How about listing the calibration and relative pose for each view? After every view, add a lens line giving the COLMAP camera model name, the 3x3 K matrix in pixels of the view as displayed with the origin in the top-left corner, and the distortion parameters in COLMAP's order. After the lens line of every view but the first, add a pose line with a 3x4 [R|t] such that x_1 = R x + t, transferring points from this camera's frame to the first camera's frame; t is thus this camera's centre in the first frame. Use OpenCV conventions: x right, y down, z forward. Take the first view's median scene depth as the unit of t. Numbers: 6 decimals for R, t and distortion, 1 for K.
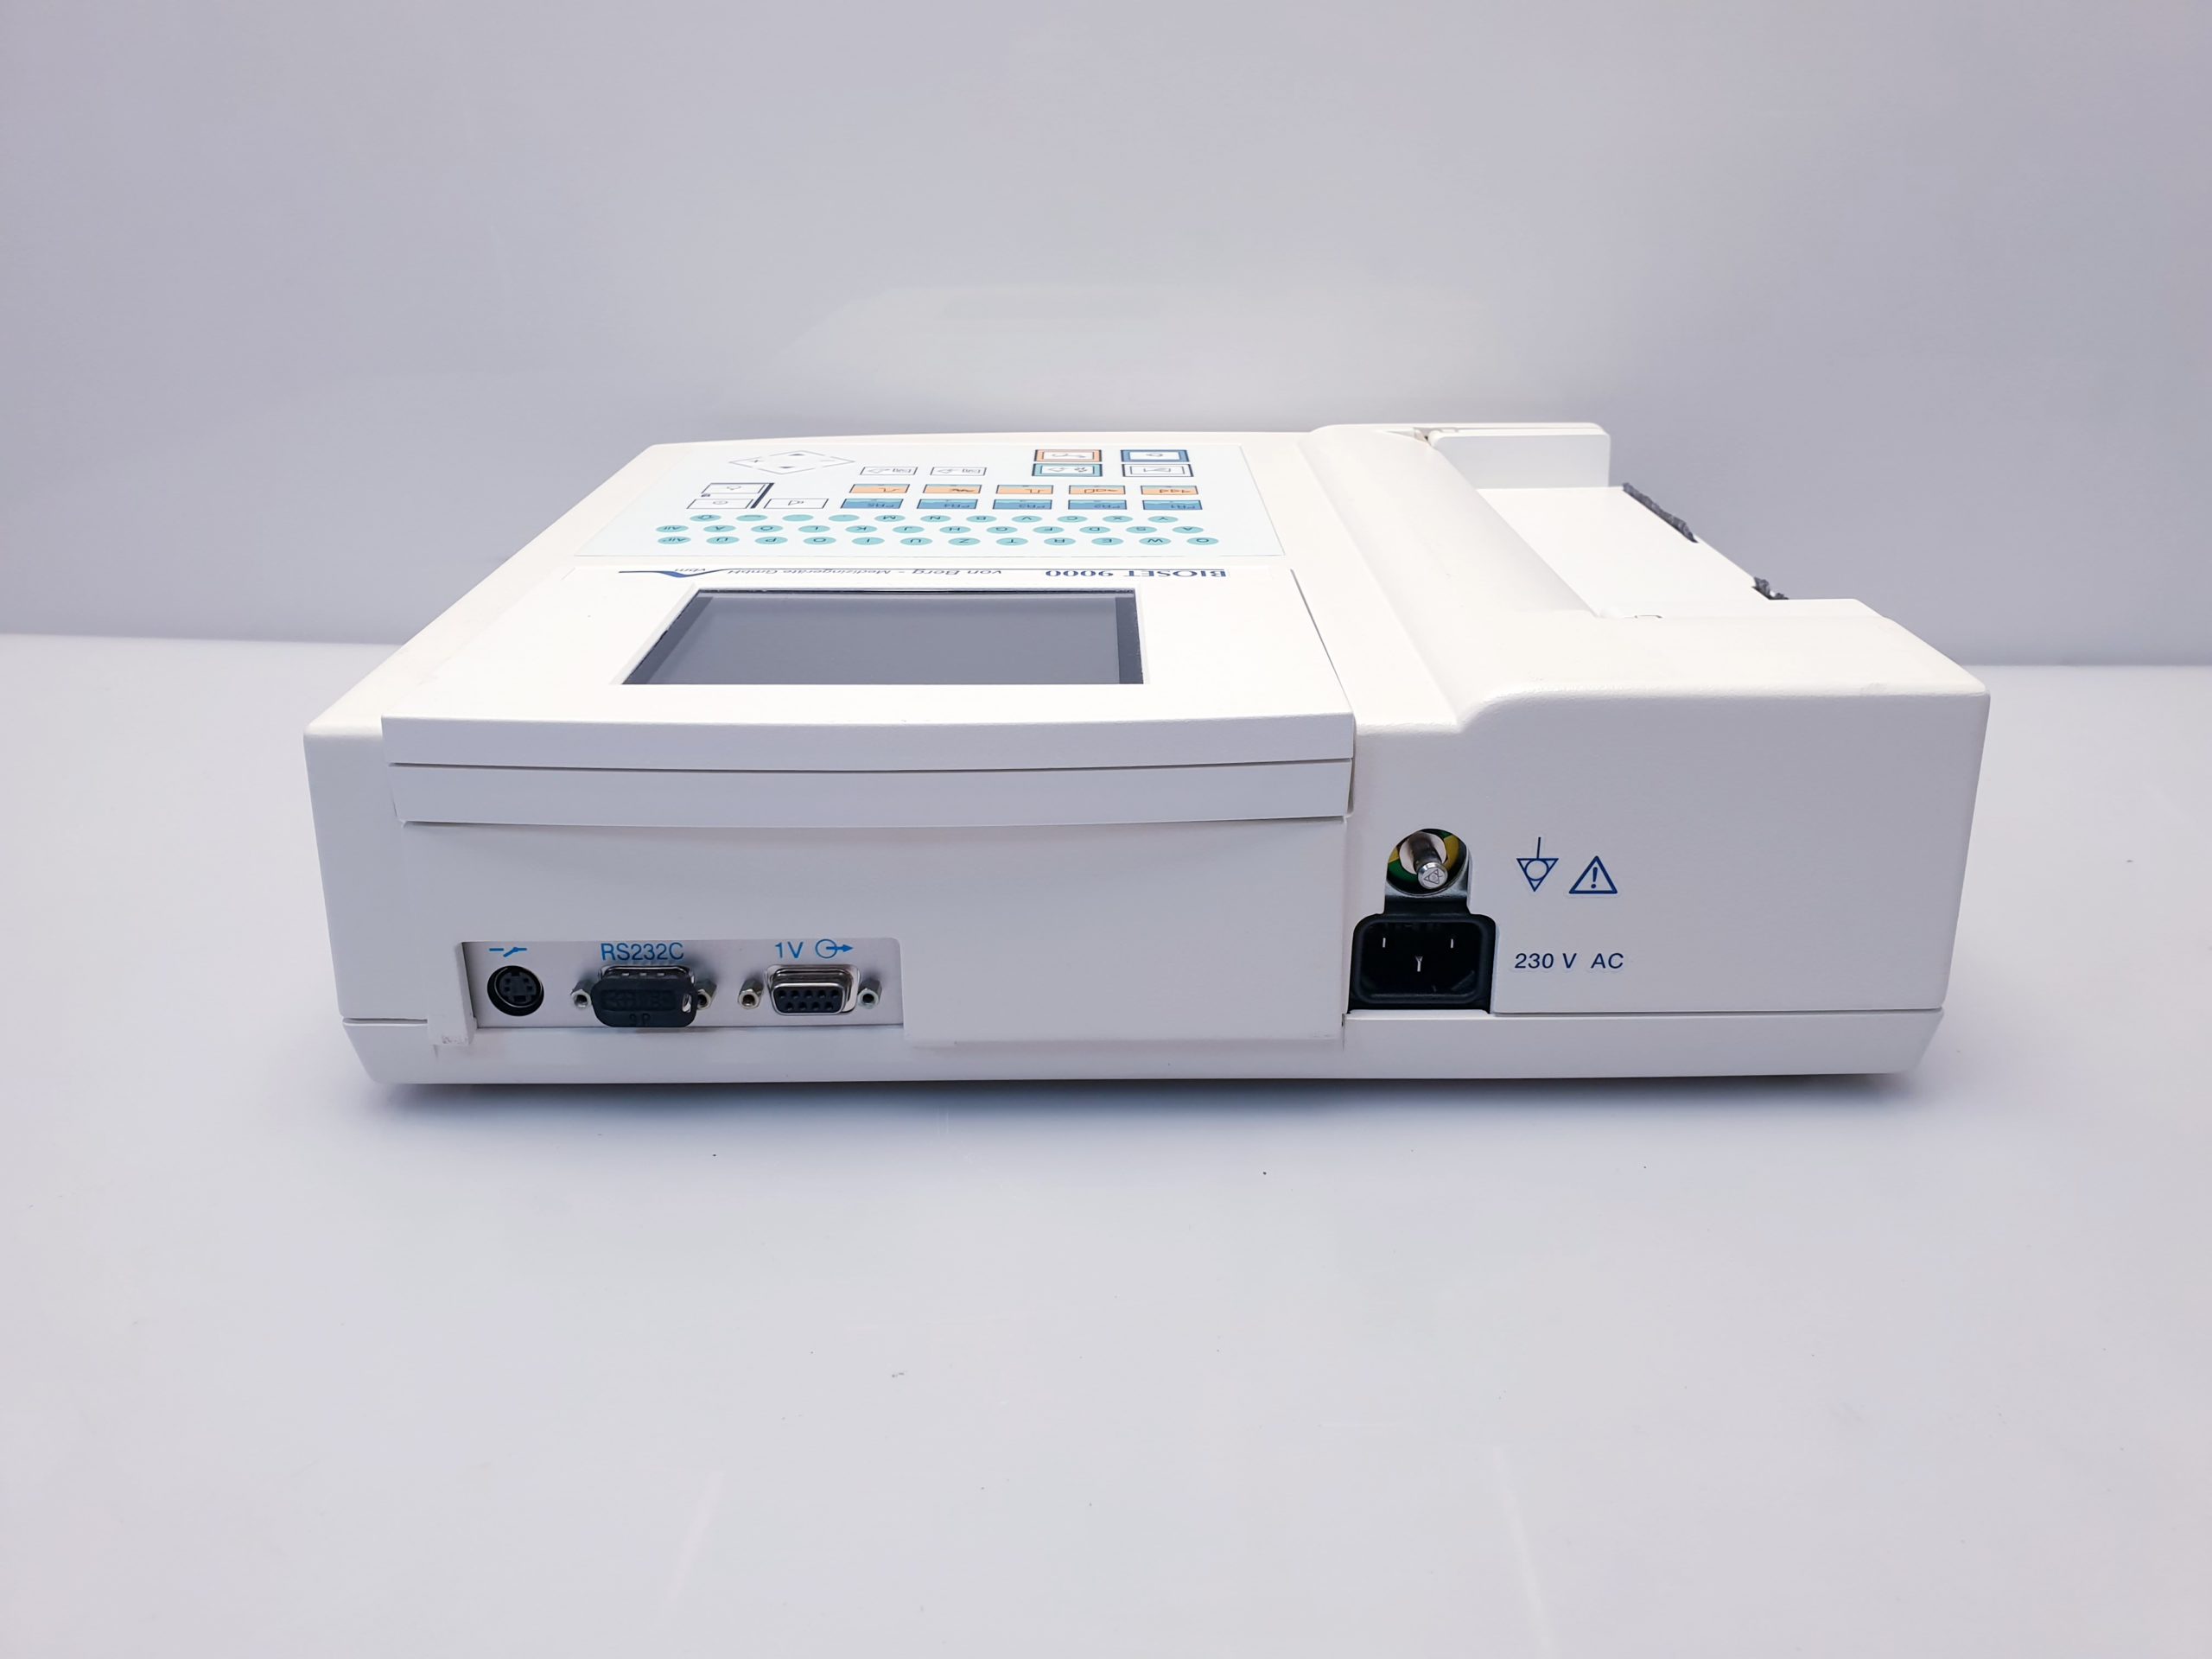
lens RADIAL K [[1767.7, 0, 1101.4], [0, 1767.7, 783.7], [0, 0, 1]] dist [0.118934, -0.000078]
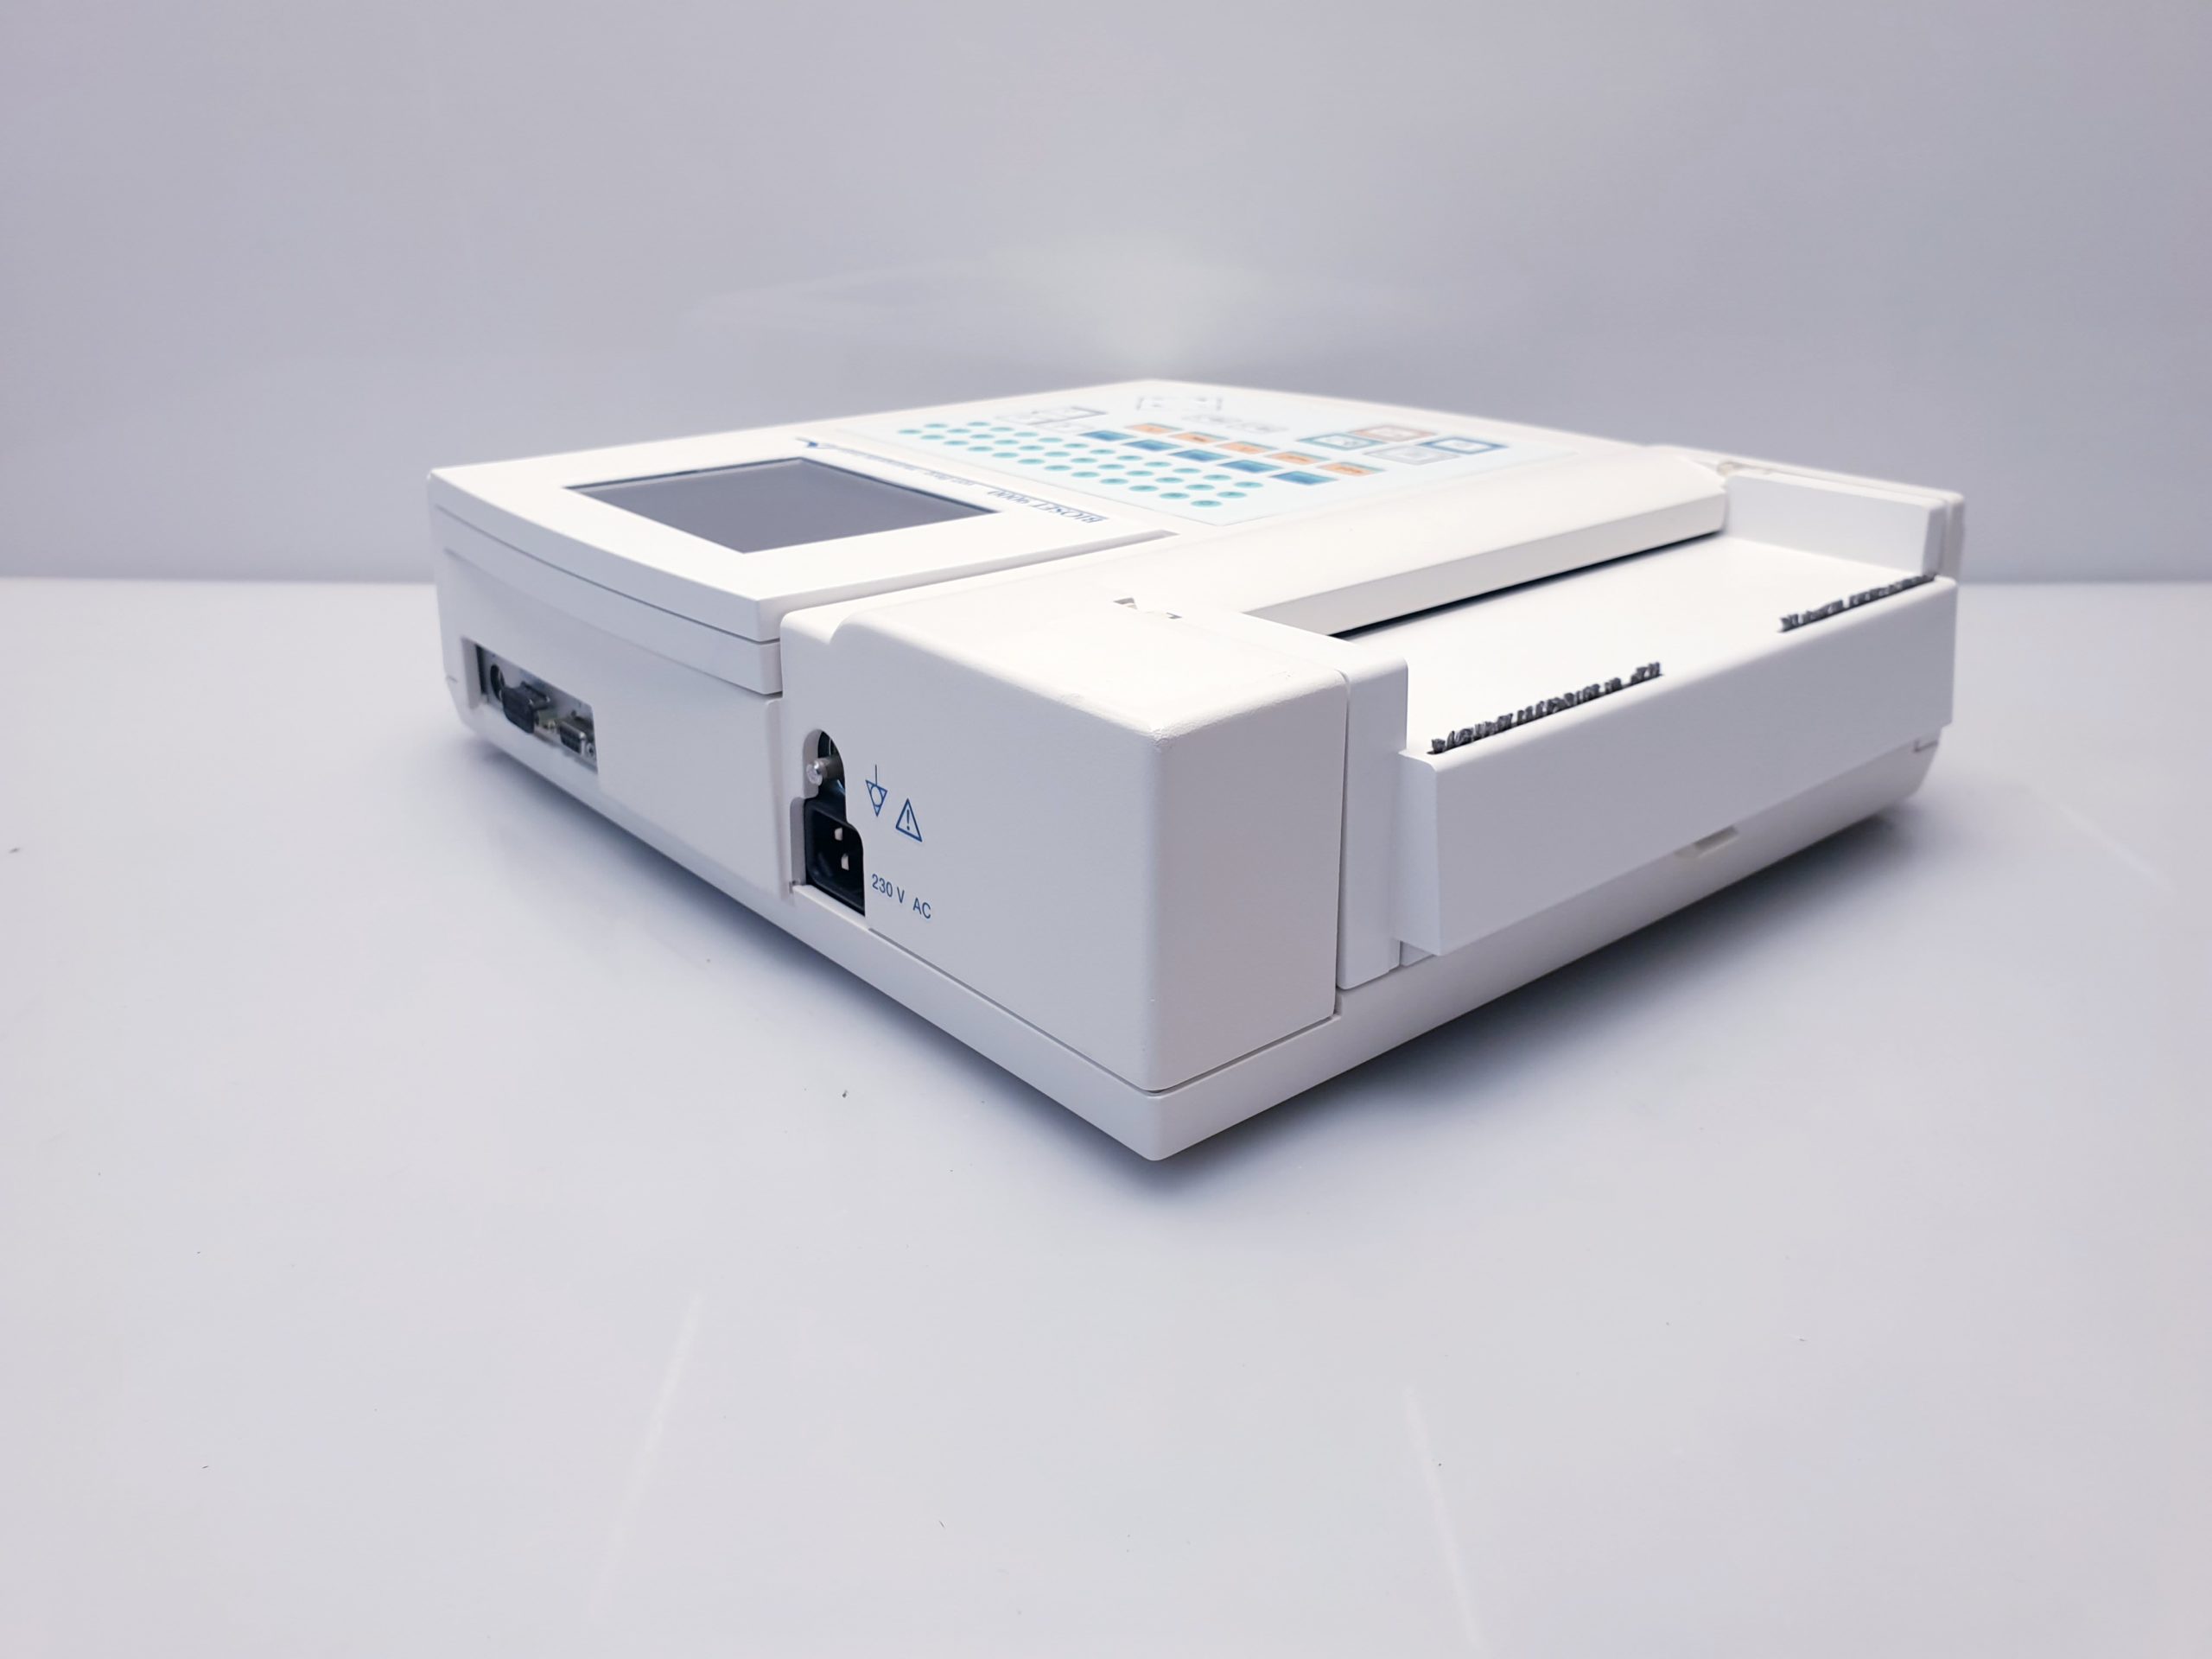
lens RADIAL K [[1767.7, 0, 1101.4], [0, 1767.7, 783.7], [0, 0, 1]] dist [0.118934, -0.000078]
pose [[0.649245, 0.283936, -0.705593, 1.042353], [-0.285095, 0.950916, 0.120329, -0.119625], [0.705126, 0.123039, 0.698326, 0.352831]]
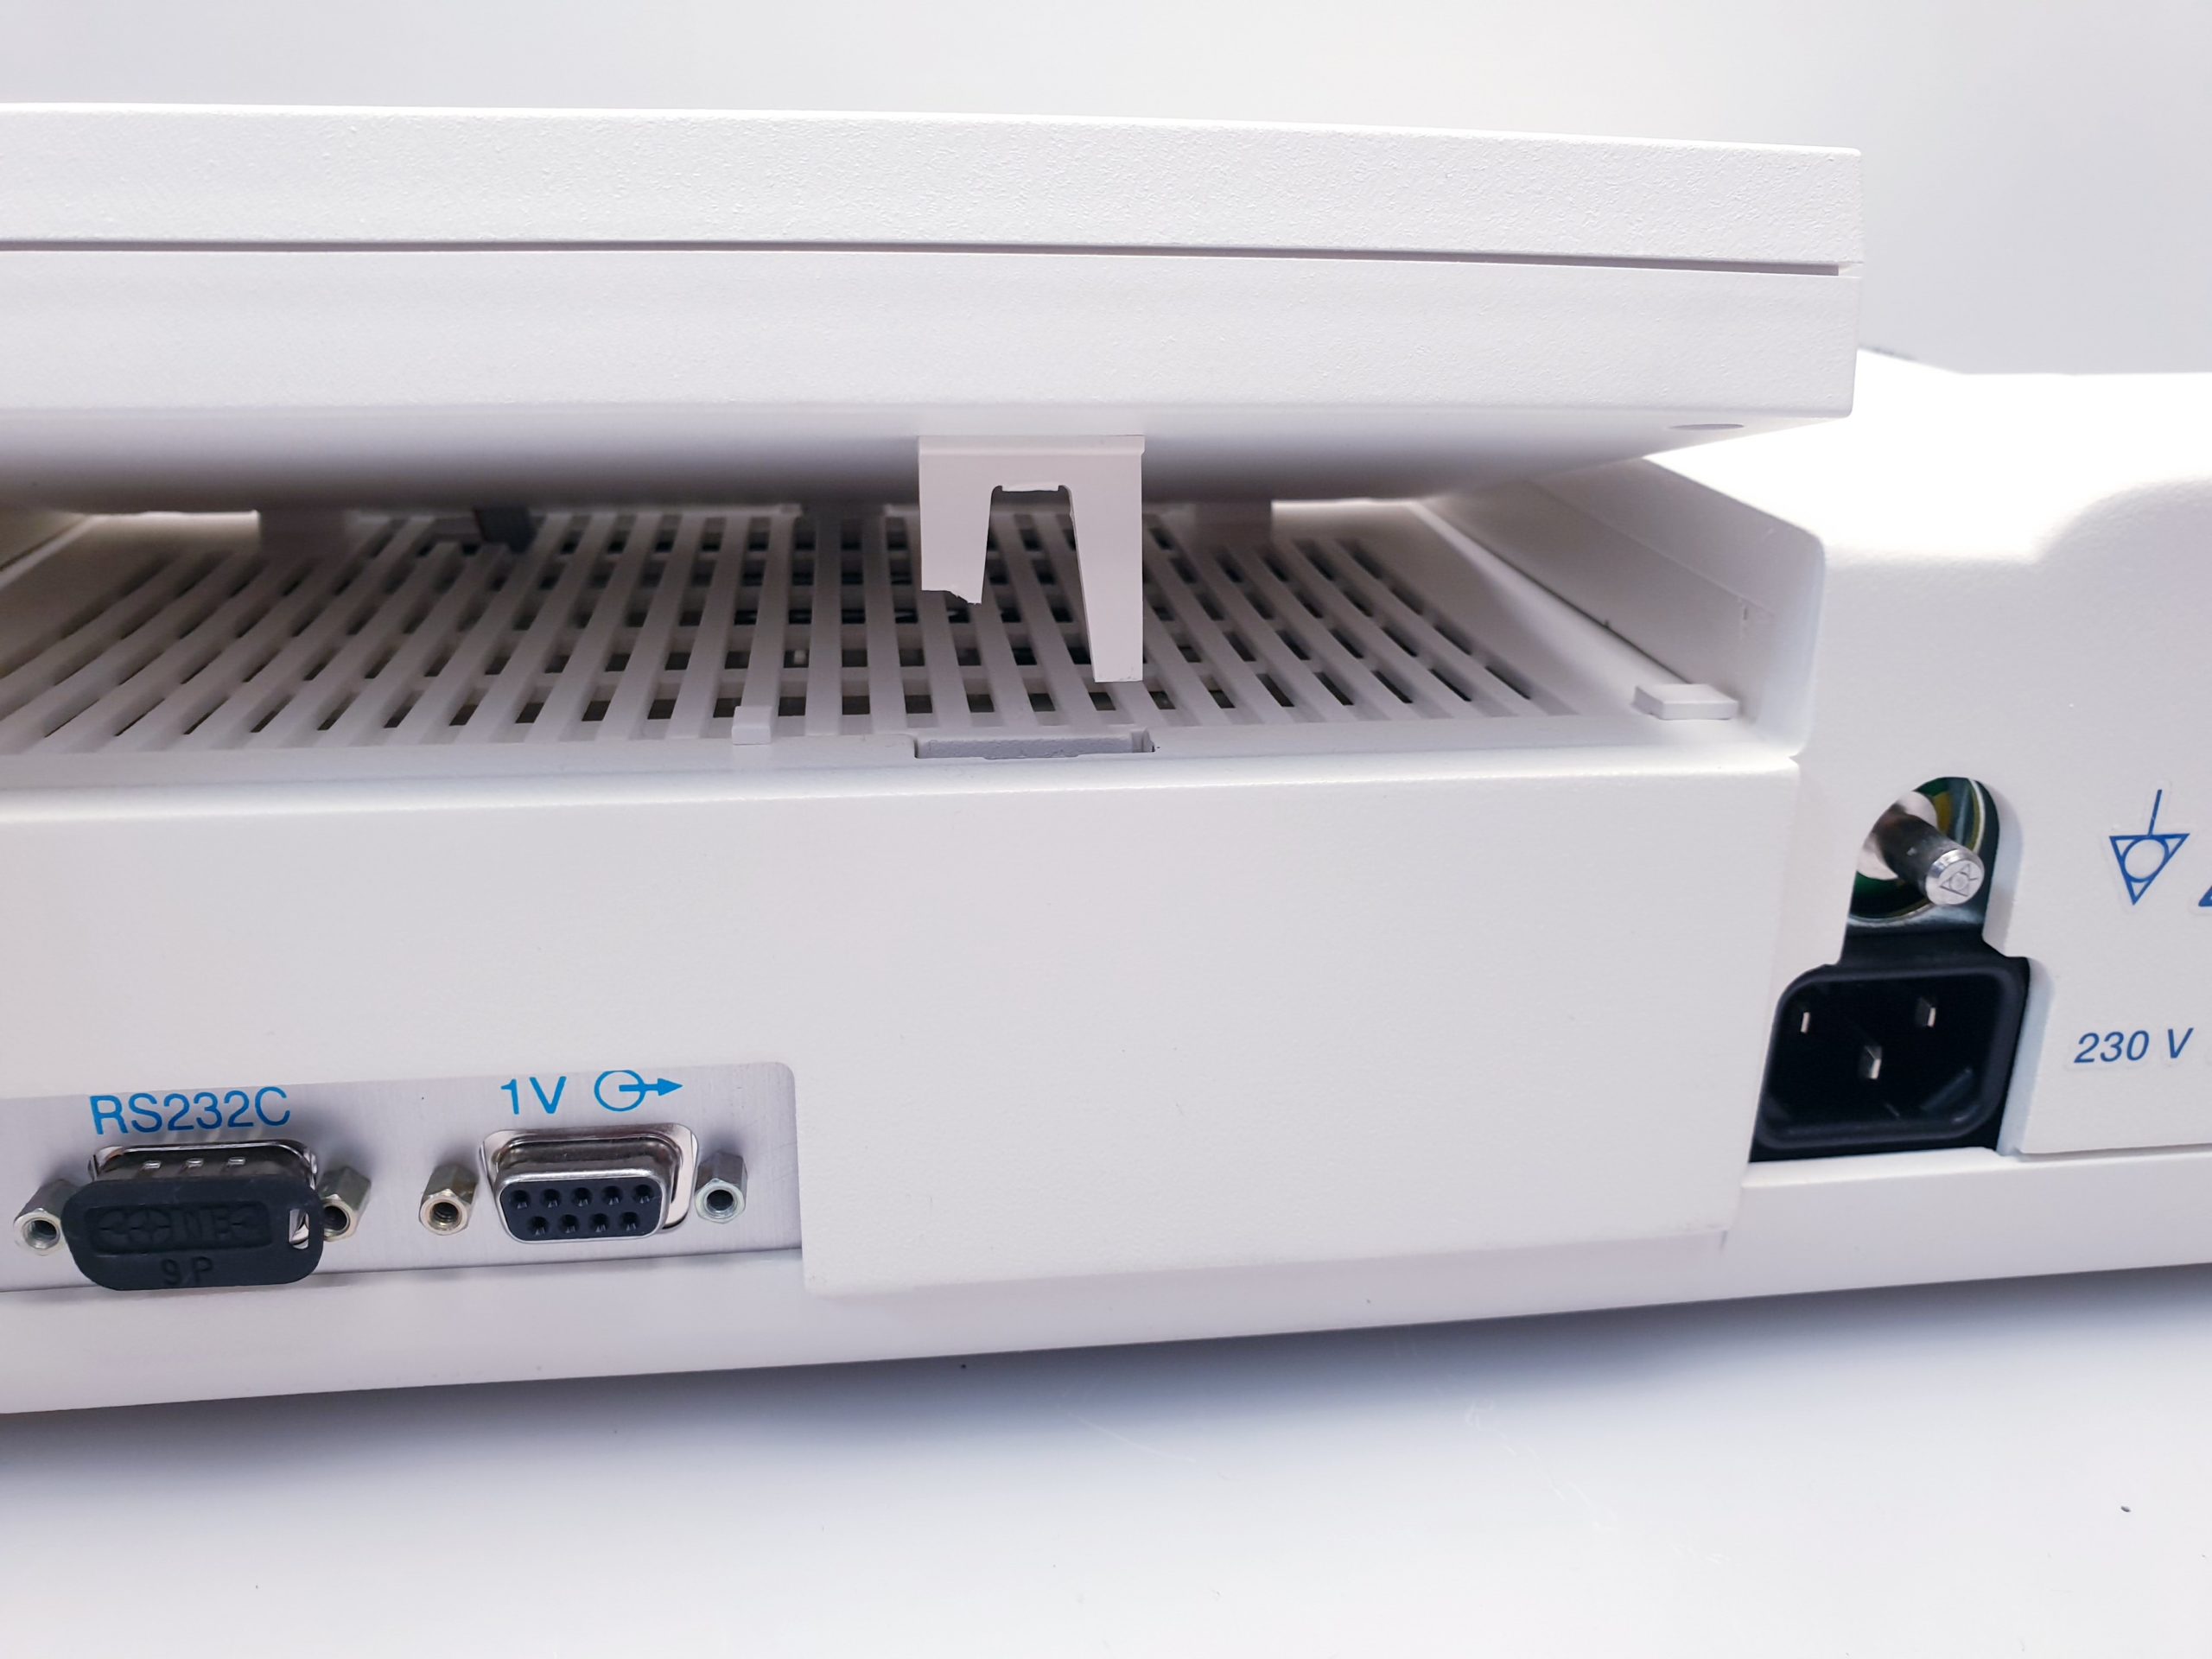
lens RADIAL K [[1848.0, 0, 1107.6], [0, 1848.0, 788.2], [0, 0, 1]] dist [-0.046992, 0.005144]
pose [[0.992540, -0.024773, 0.119376, -0.088008], [0.026876, 0.999510, -0.016034, 0.029067], [-0.118920, 0.019123, 0.992720, 0.533894]]
